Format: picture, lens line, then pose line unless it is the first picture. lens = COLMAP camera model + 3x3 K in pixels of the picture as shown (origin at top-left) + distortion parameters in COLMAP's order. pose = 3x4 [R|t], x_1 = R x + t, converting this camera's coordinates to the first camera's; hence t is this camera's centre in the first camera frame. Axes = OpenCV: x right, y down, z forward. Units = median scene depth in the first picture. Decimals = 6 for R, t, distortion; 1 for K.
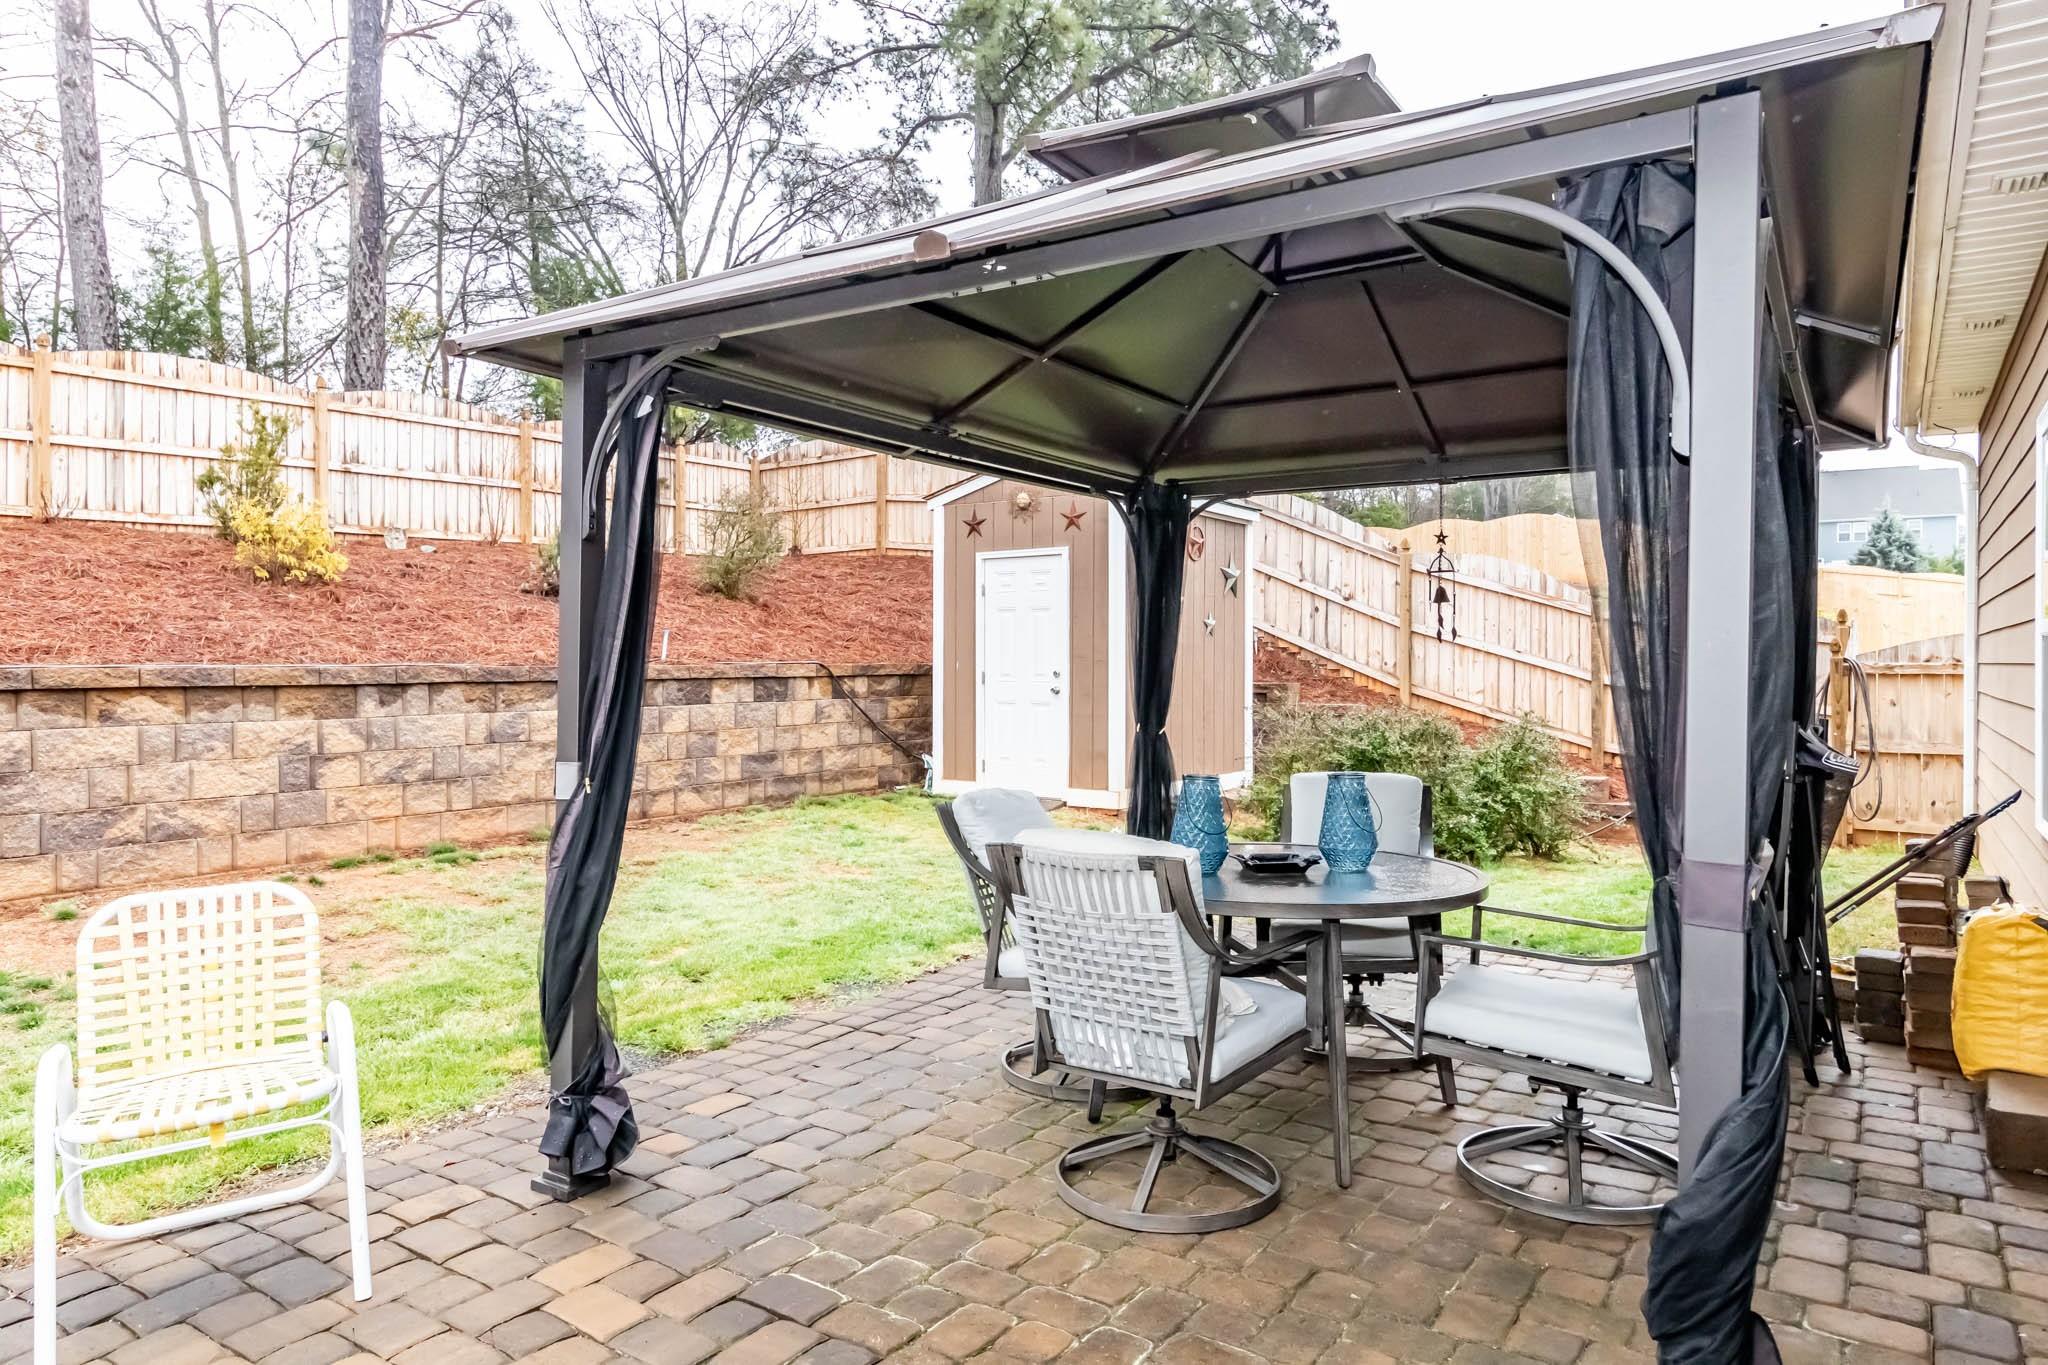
lens RADIAL K [[1288.1, 0, 1024.0], [0, 1288.1, 682.5], [0, 0, 1]] dist [0.003228, 0.001470]
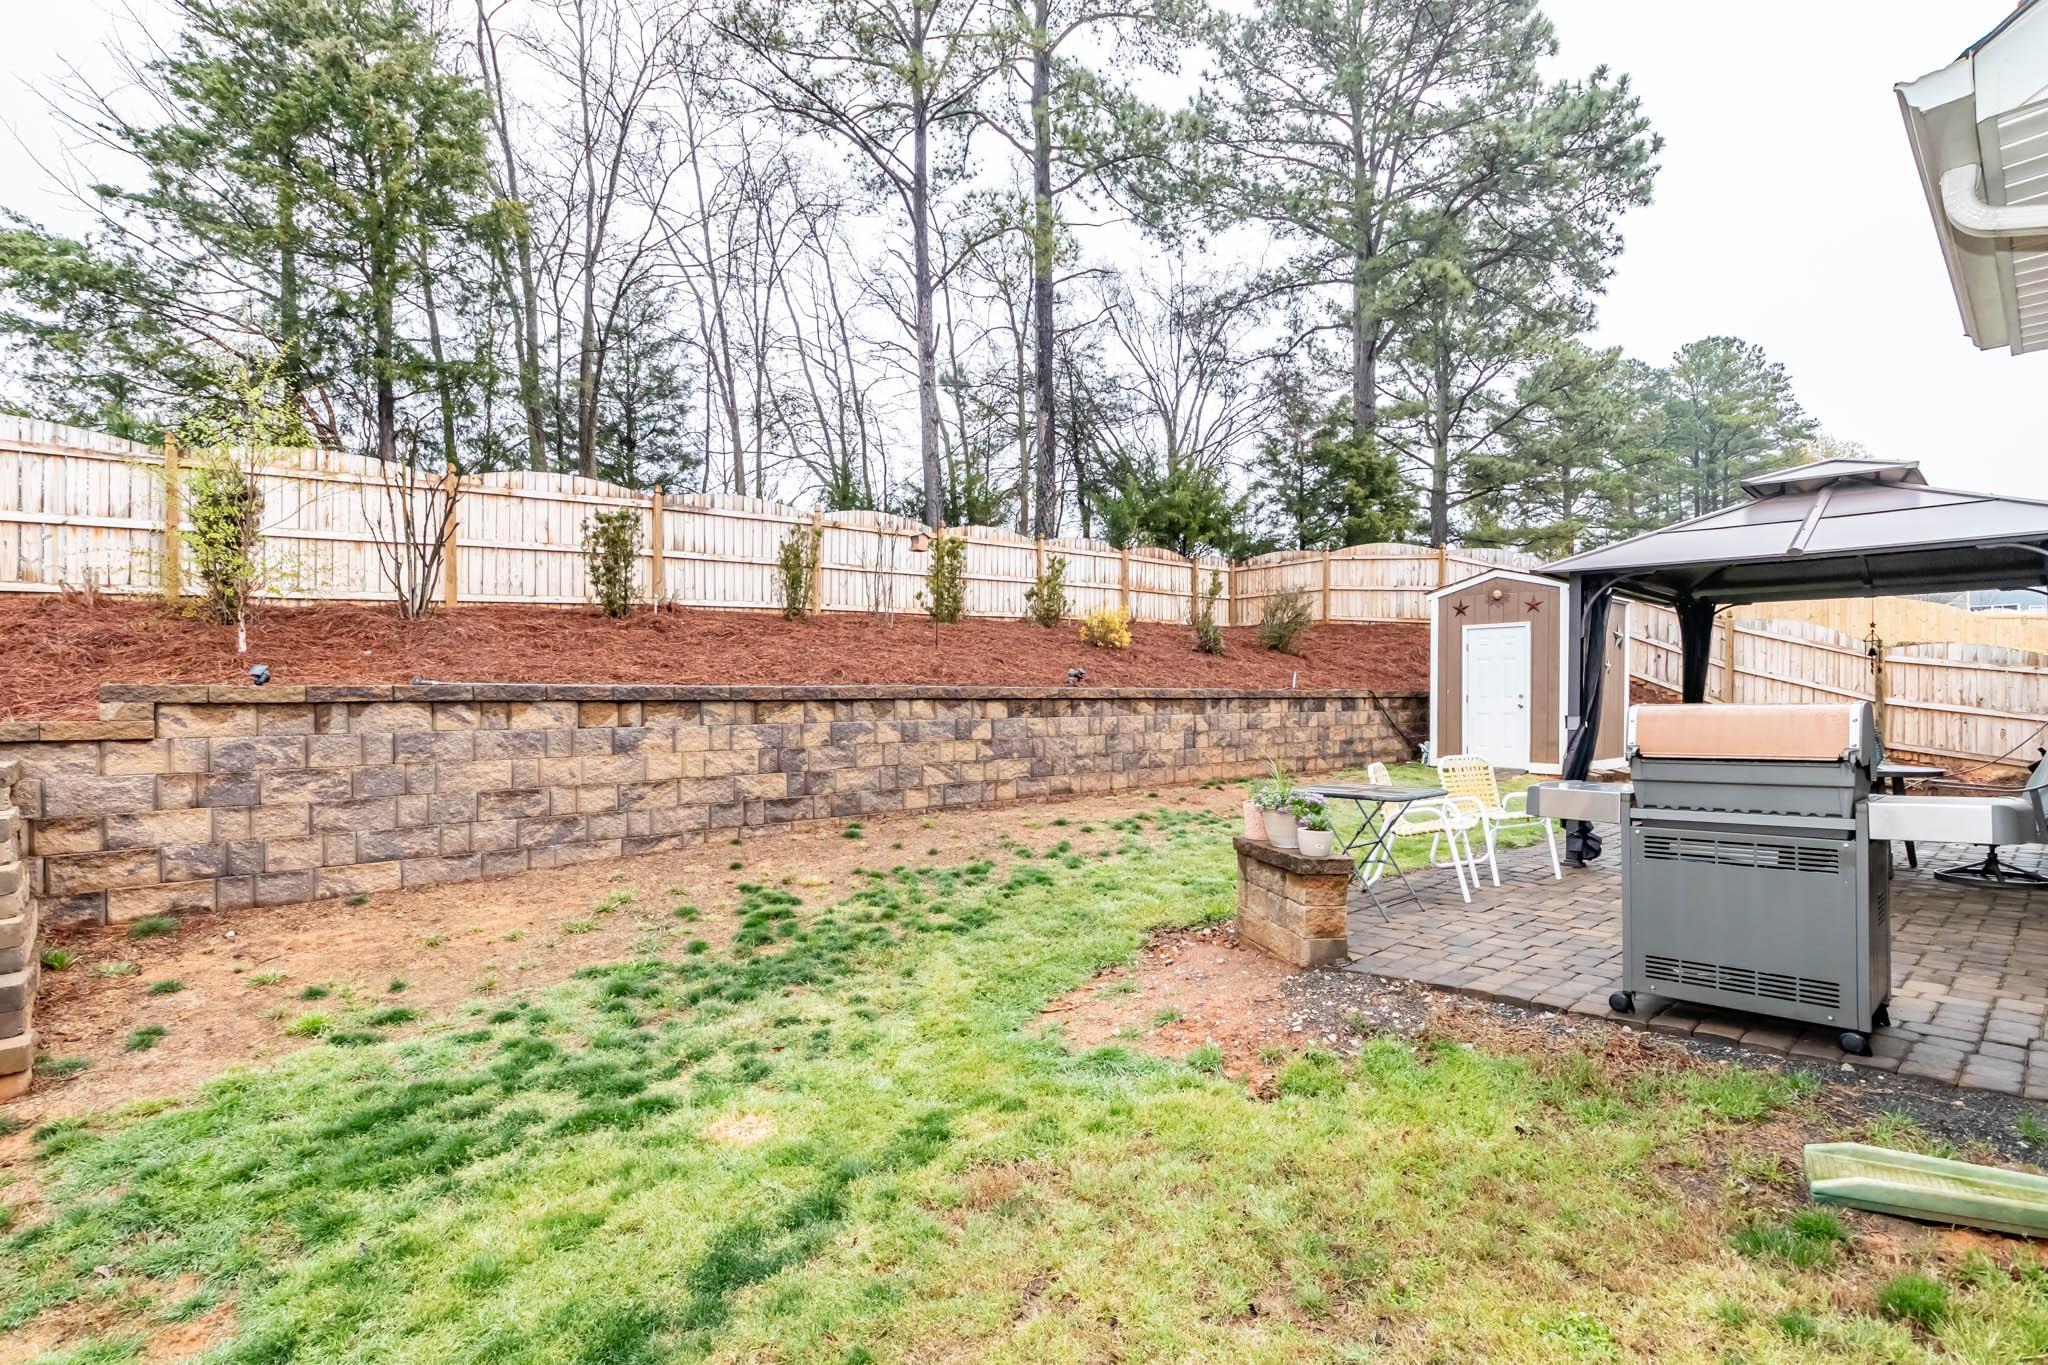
lens RADIAL K [[988.2, 0, 1022.0], [0, 988.2, 702.0], [0, 0, 1]] dist [0.028975, -0.028694]
pose [[0.972914, 0.001992, -0.231157, -0.322323], [-0.004762, 0.999923, -0.011428, 0.020133], [0.231117, 0.012220, 0.972849, -0.446503]]
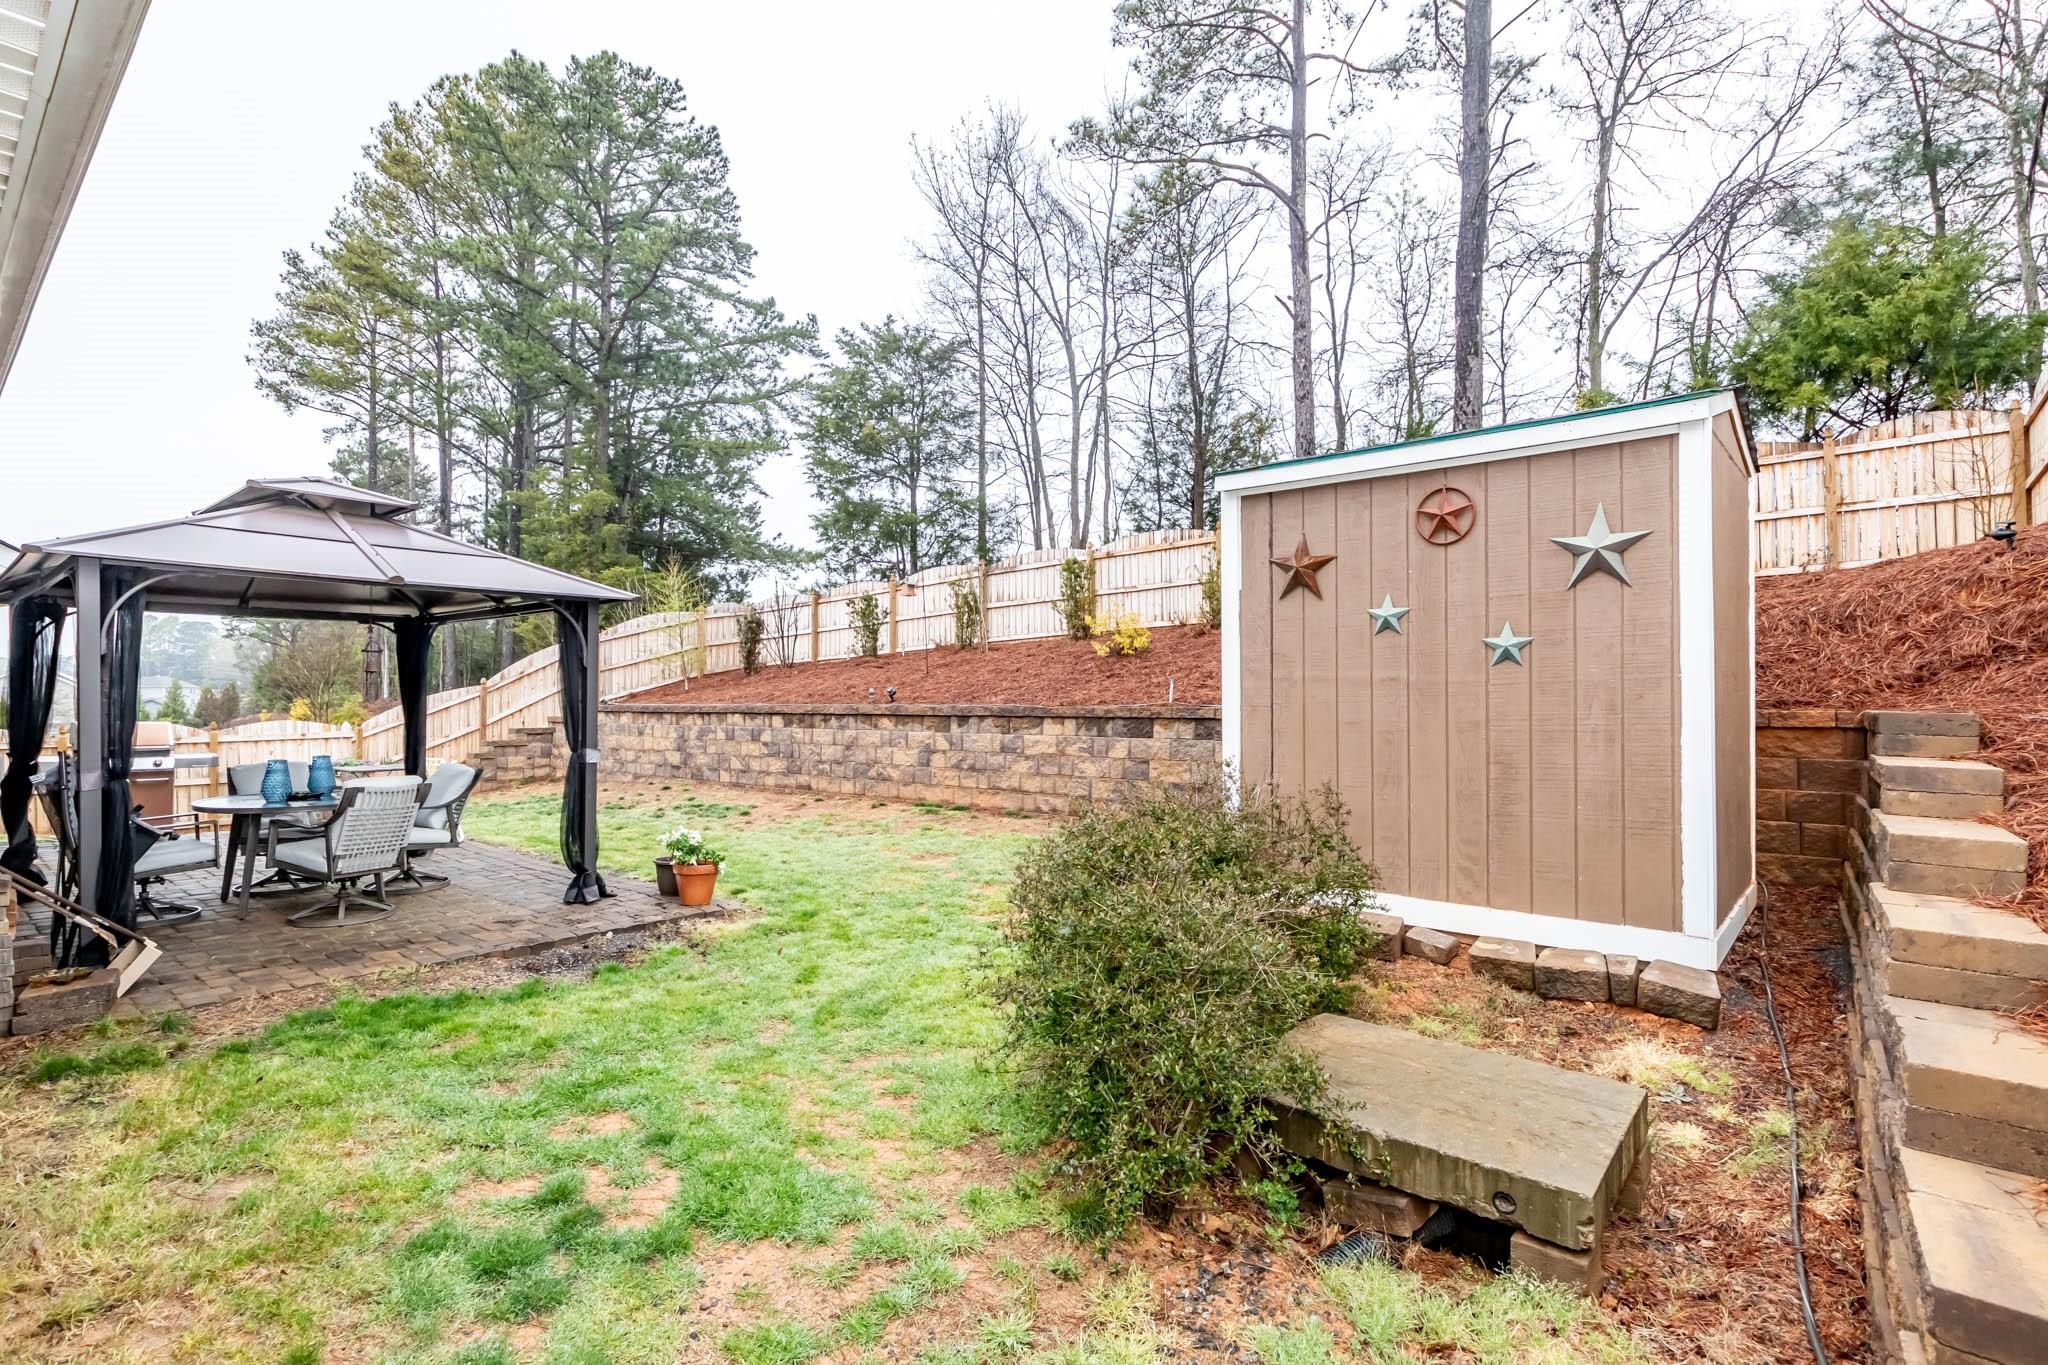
lens RADIAL K [[953.2, 0, 1025.6], [0, 953.2, 673.9], [0, 0, 1]] dist [0.015655, -0.021286]
pose [[-0.107563, -0.019464, -0.994008, 0.661169], [-0.010747, 0.999773, -0.018414, -0.026217], [0.994140, 0.008702, -0.107748, 0.934750]]
